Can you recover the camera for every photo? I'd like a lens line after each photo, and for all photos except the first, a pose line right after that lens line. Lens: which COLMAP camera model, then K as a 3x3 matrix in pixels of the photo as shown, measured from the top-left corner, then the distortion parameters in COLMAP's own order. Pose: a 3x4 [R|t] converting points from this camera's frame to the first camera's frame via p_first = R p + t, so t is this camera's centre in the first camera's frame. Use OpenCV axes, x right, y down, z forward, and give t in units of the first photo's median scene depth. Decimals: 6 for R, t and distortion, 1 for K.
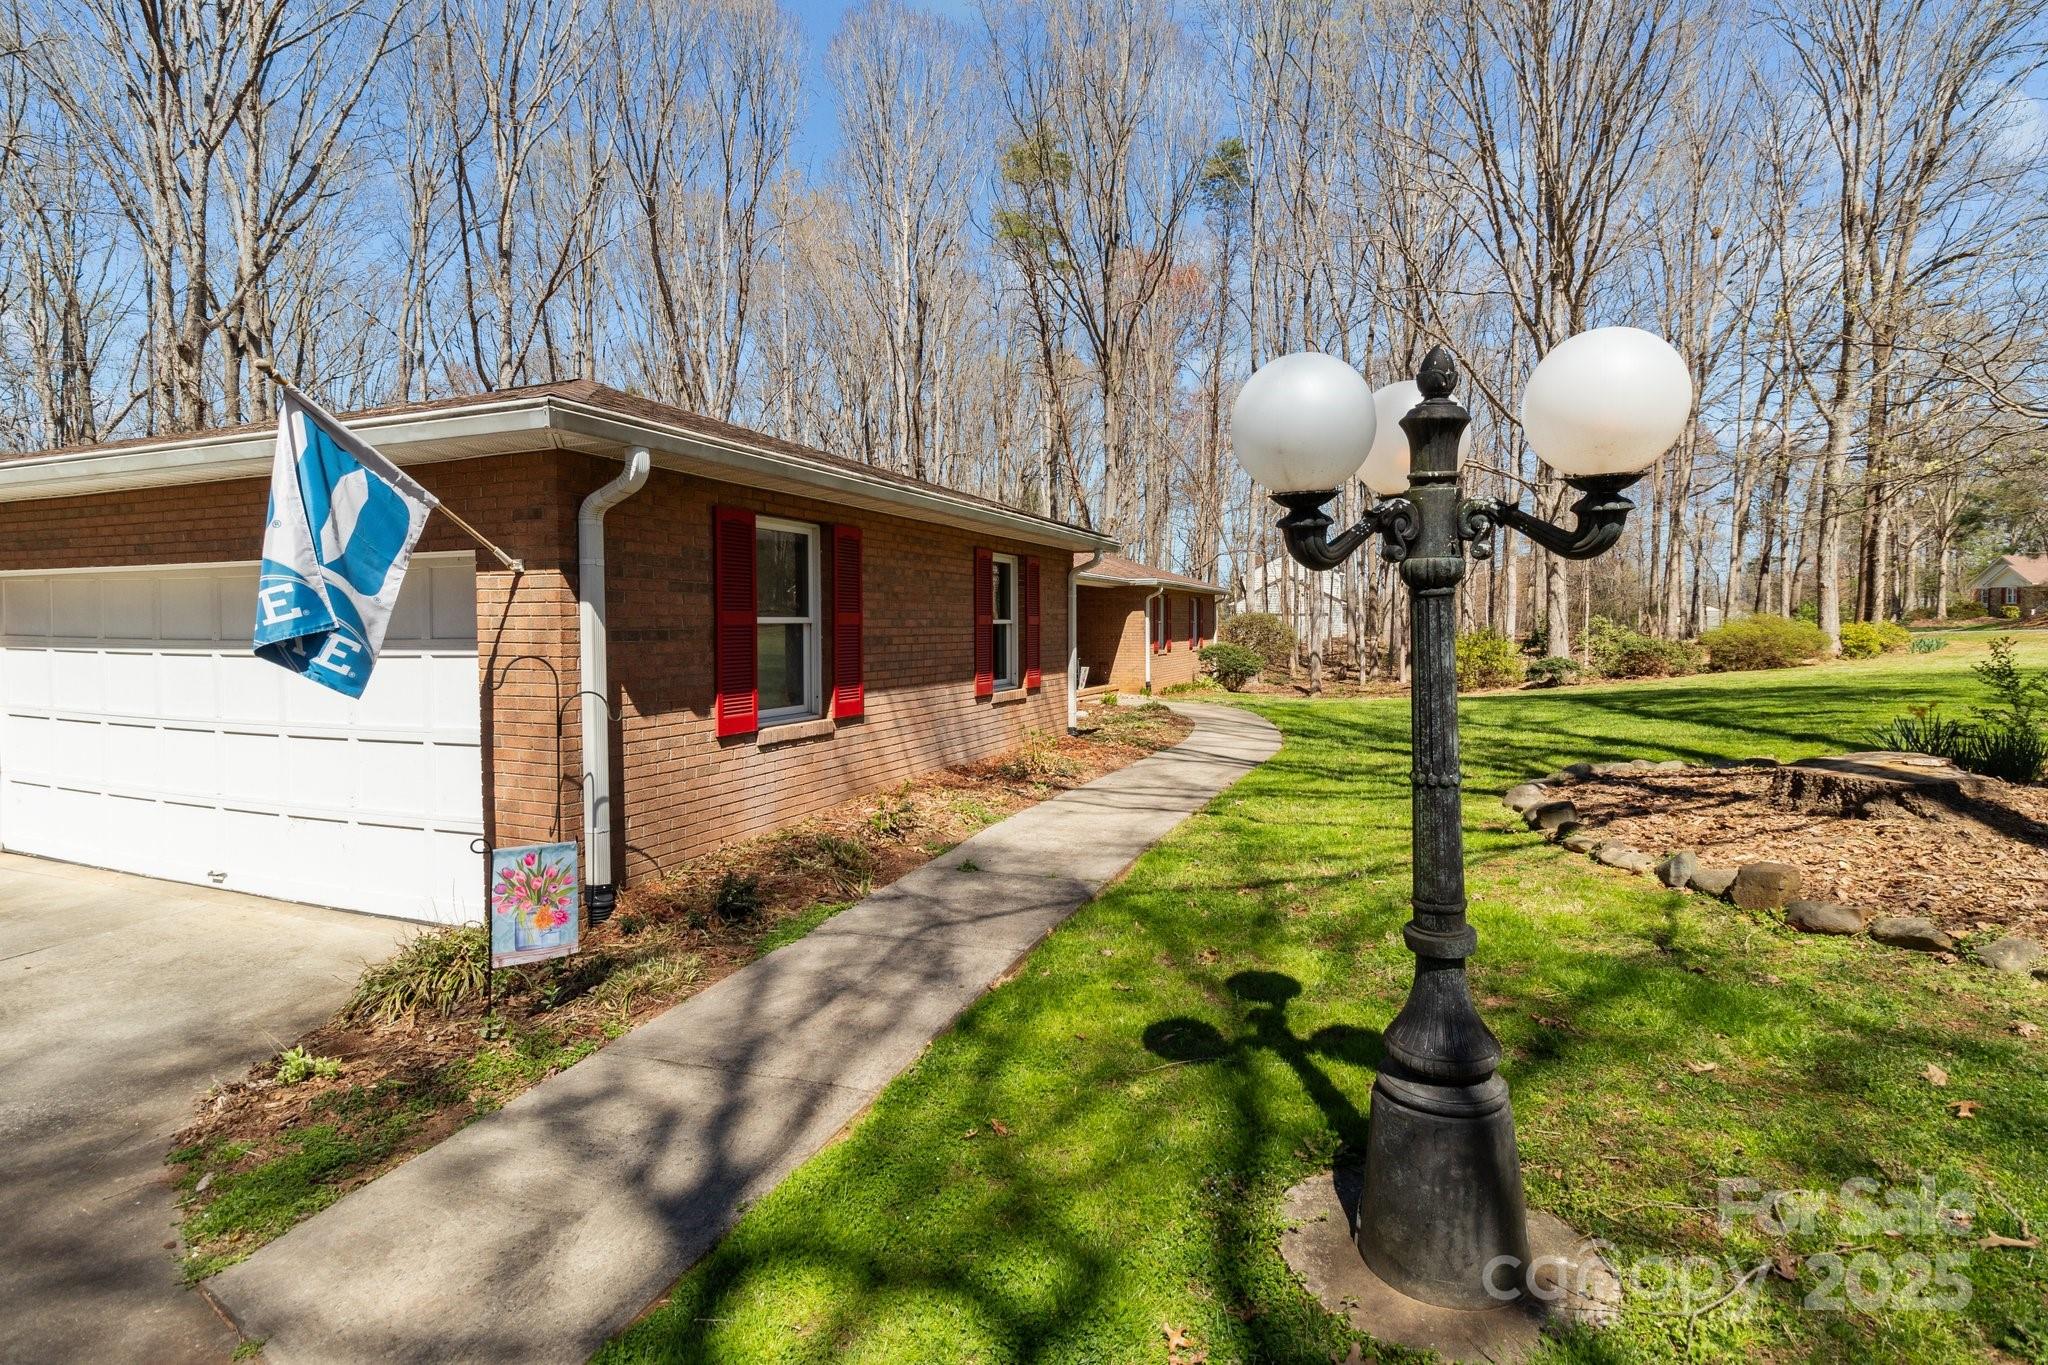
lens RADIAL K [[989.8, 0, 1046.9], [0, 989.8, 654.8], [0, 0, 1]] dist [-0.001468, -0.000023]
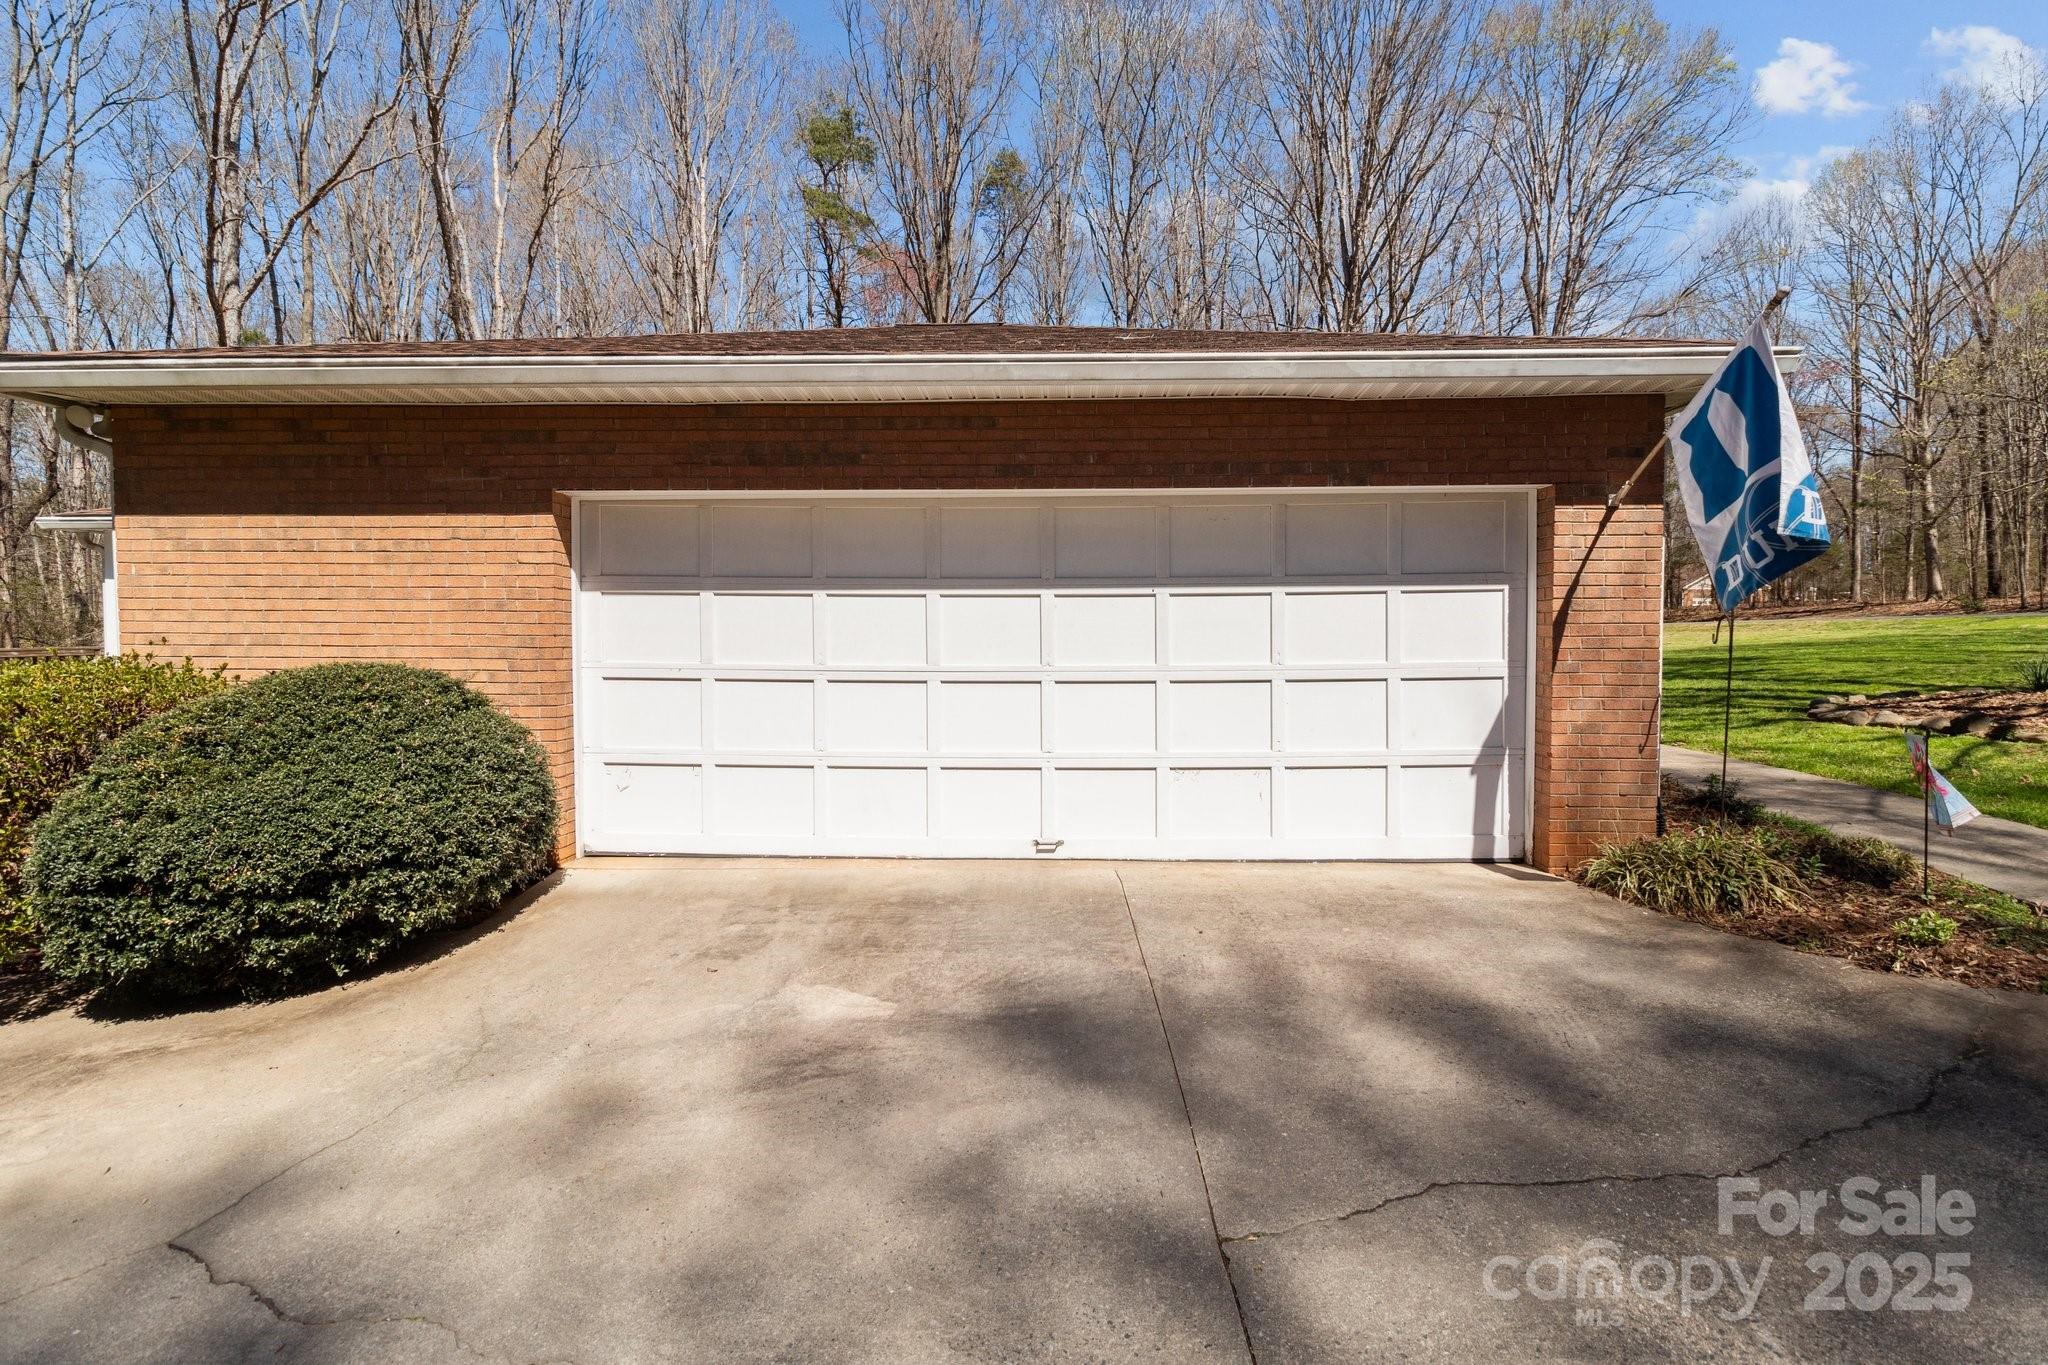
lens RADIAL K [[989.8, 0, 1046.9], [0, 989.8, 654.8], [0, 0, 1]] dist [-0.001468, -0.000023]
pose [[0.936661, -0.010665, 0.350076, -1.129836], [0.011704, 0.999931, -0.000852, 0.053241], [-0.350042, 0.004895, 0.936721, 0.168189]]
